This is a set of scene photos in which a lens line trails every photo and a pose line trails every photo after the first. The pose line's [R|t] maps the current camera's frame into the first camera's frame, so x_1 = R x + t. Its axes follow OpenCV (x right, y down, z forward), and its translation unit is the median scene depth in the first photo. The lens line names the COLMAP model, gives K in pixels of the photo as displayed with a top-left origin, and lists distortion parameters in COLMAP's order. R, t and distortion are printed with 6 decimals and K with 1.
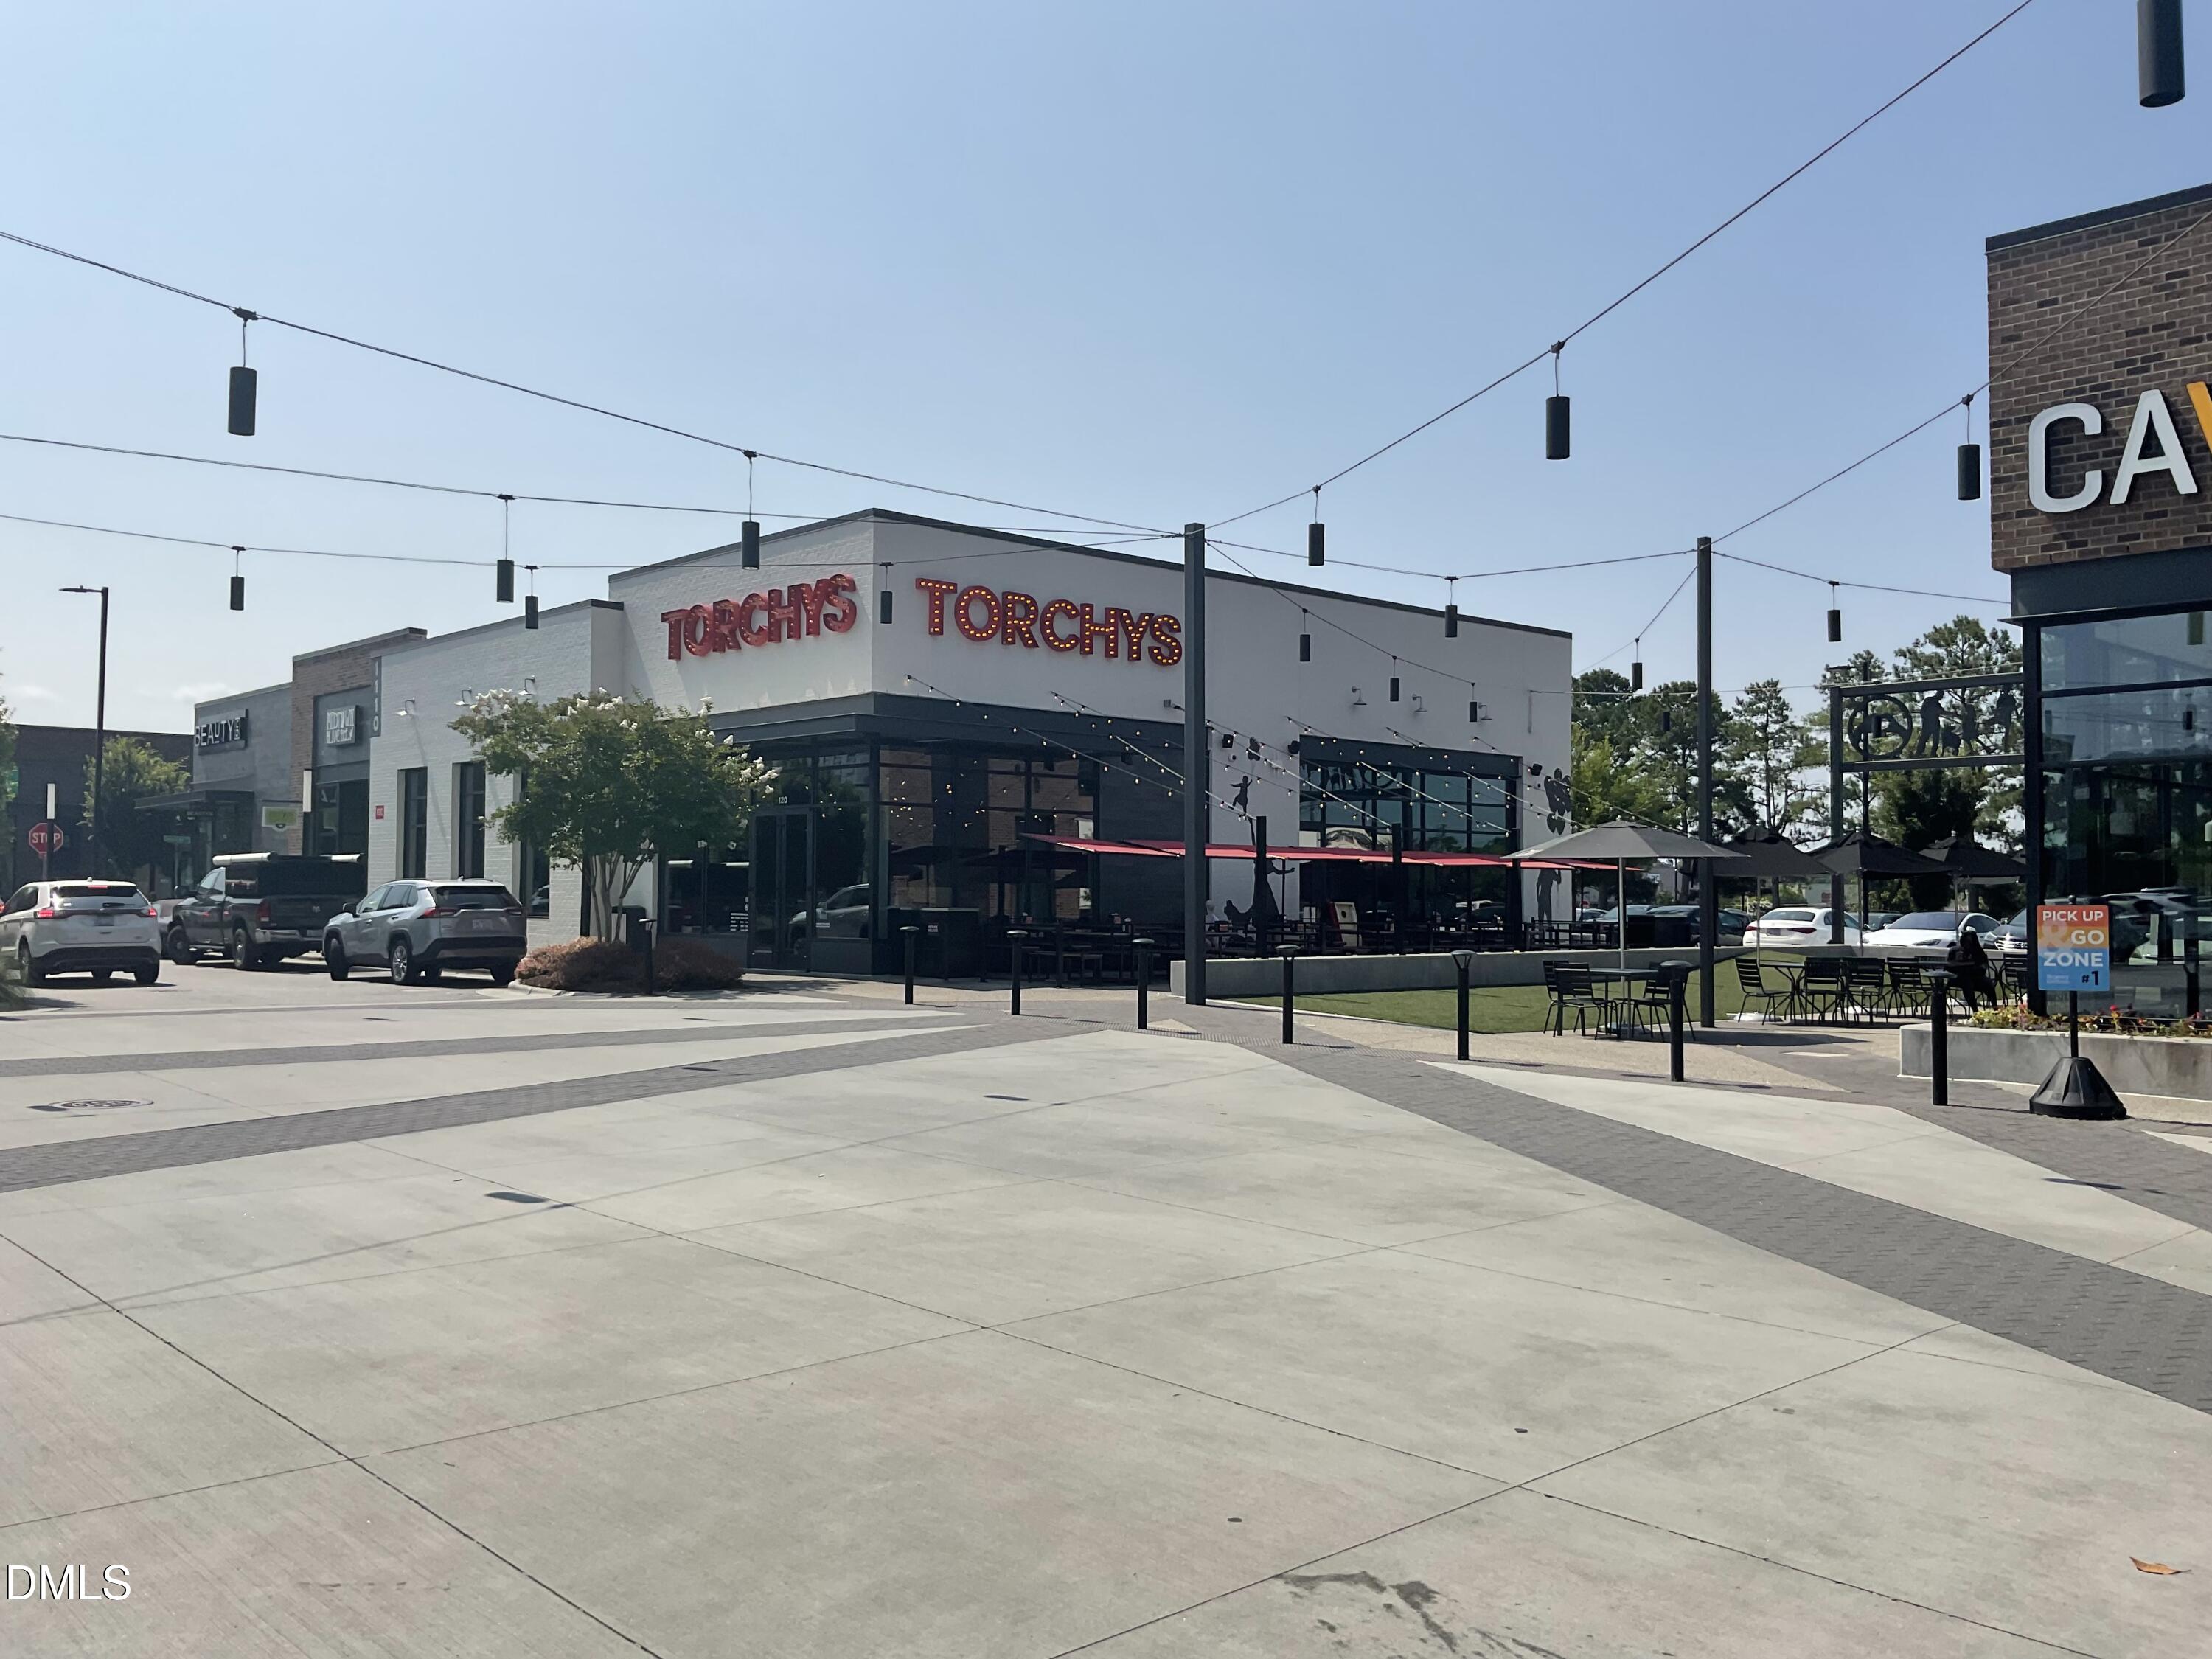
lens RADIAL K [[1834.5, 0, 1090.1], [0, 1834.5, 827.3], [0, 0, 1]] dist [0.051519, -0.109794]
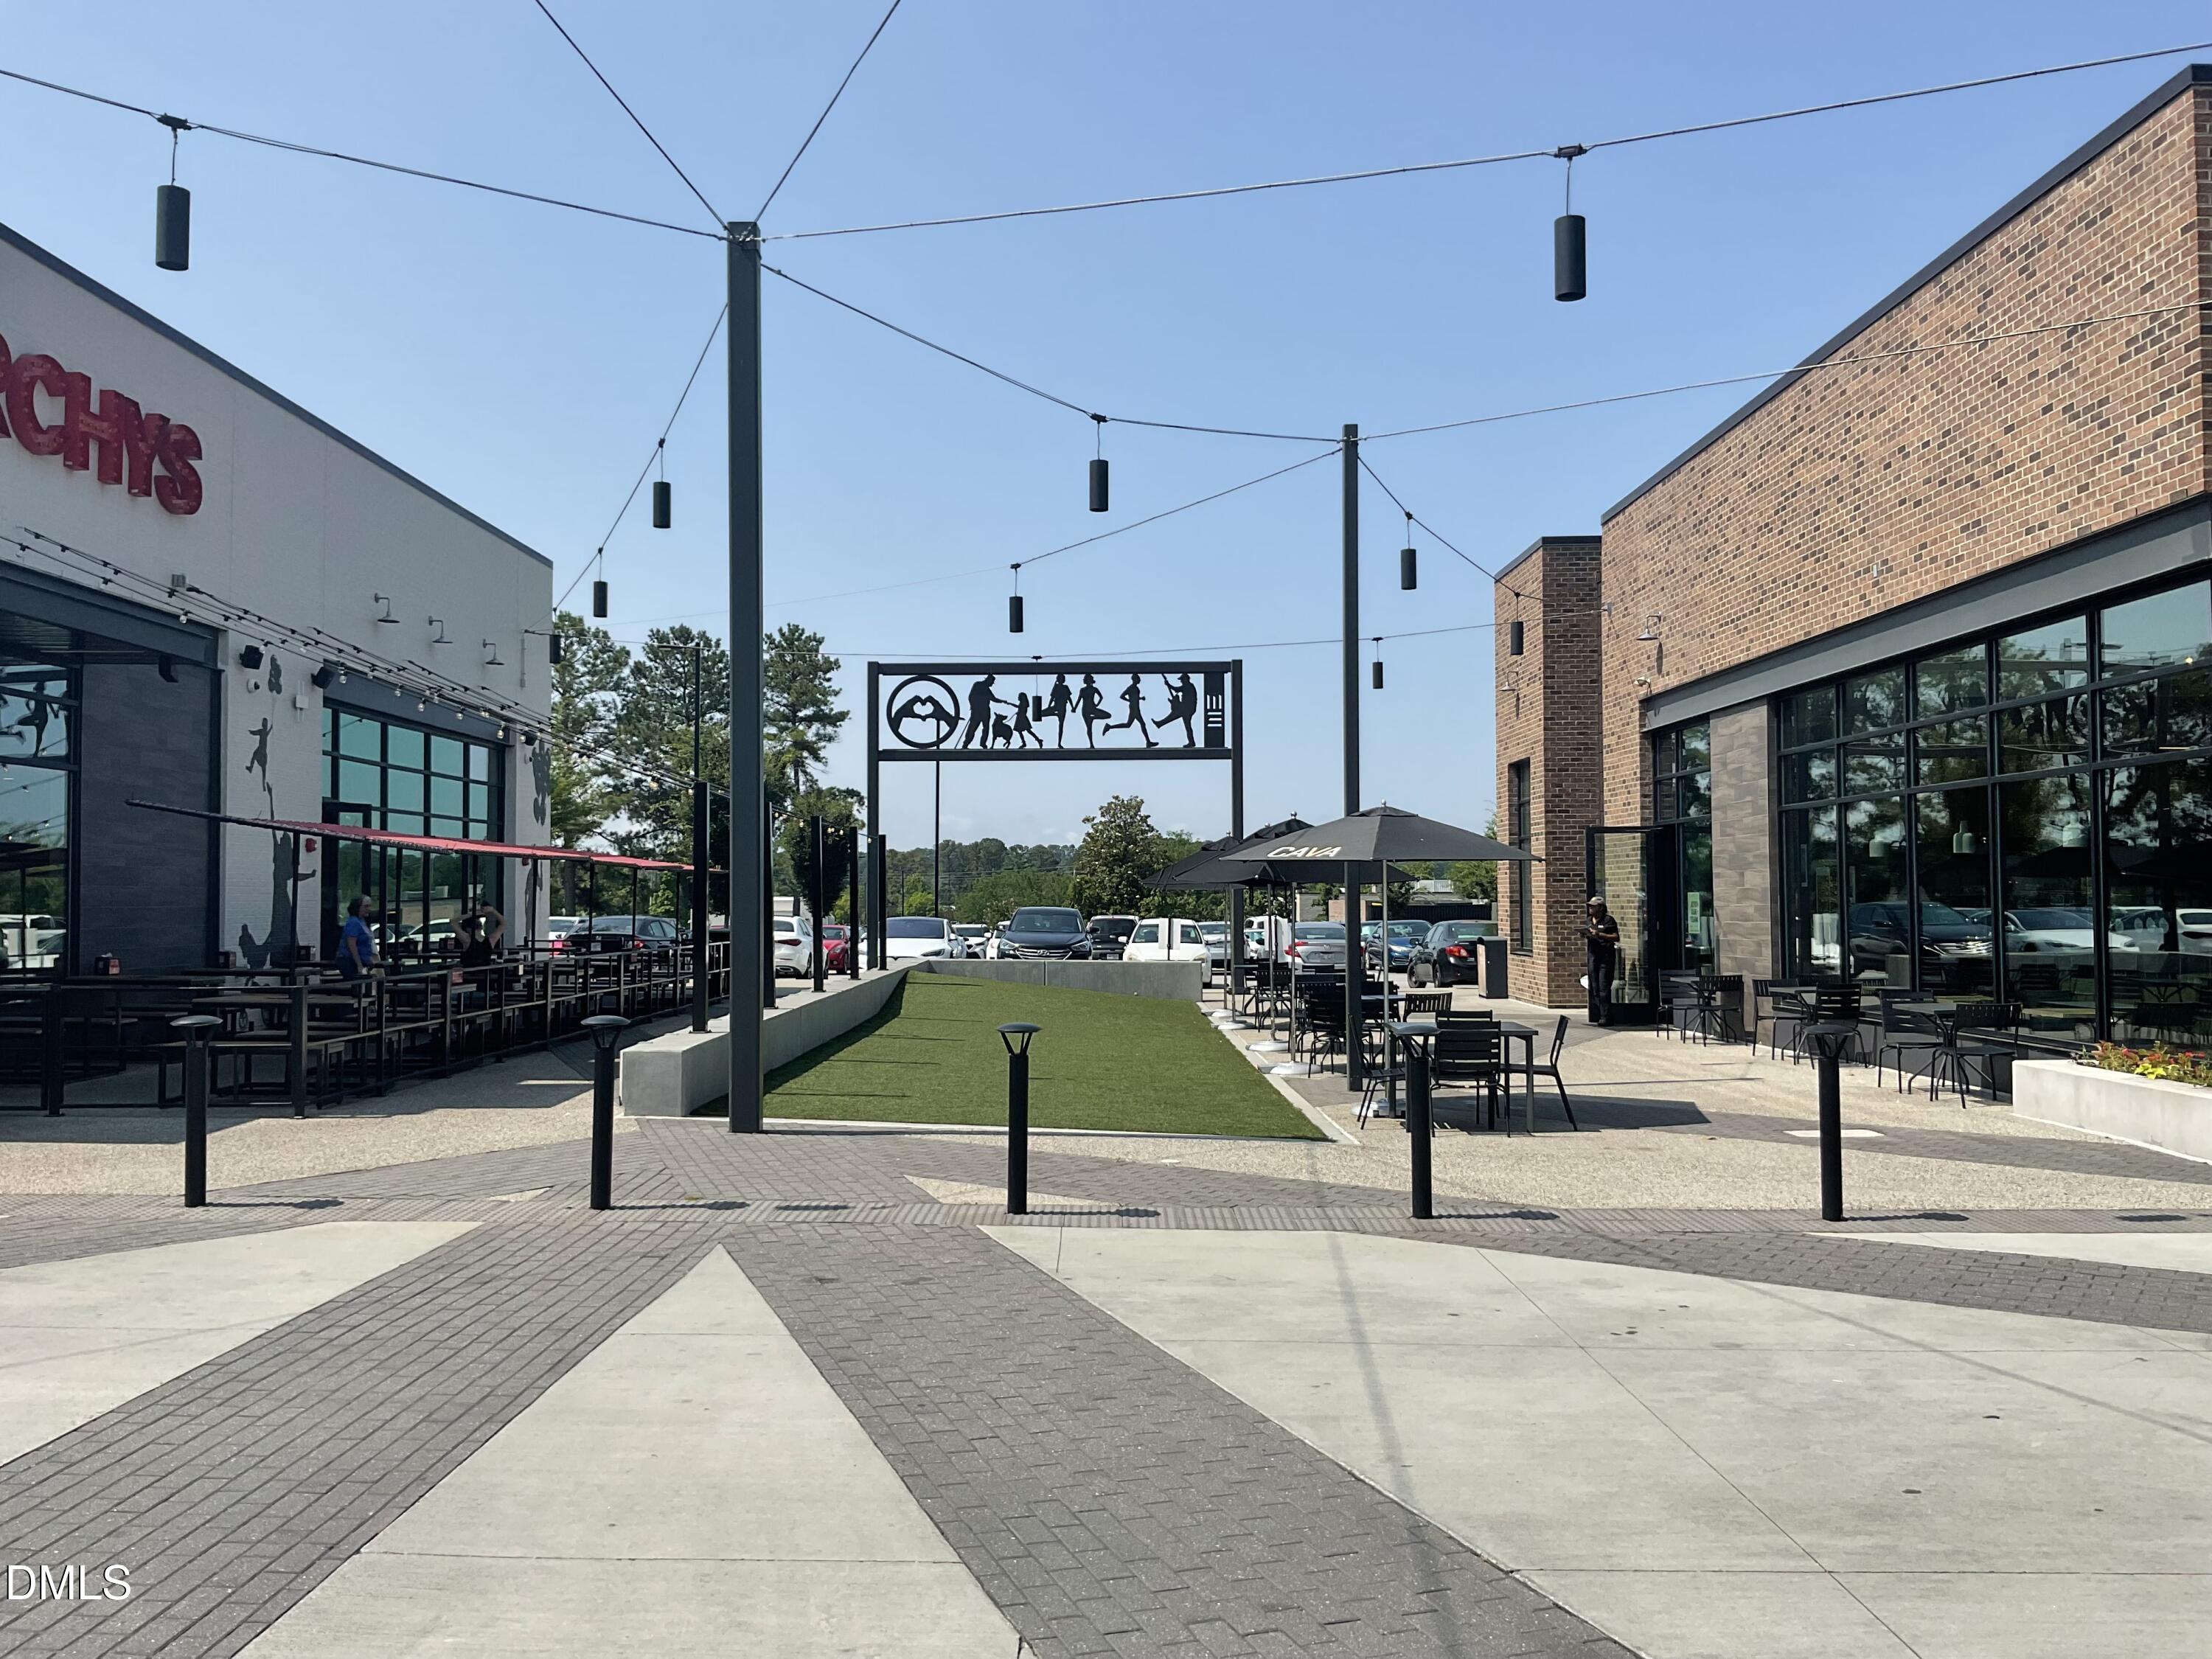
lens RADIAL K [[1834.5, 0, 1110.9], [0, 1834.5, 840.7], [0, 0, 1]] dist [0.051519, -0.109794]
pose [[0.668274, 0.013685, 0.743789, -0.216210], [-0.020330, 0.999793, -0.000130, 0.008177], [-0.743637, -0.015035, 0.668414, 0.459664]]
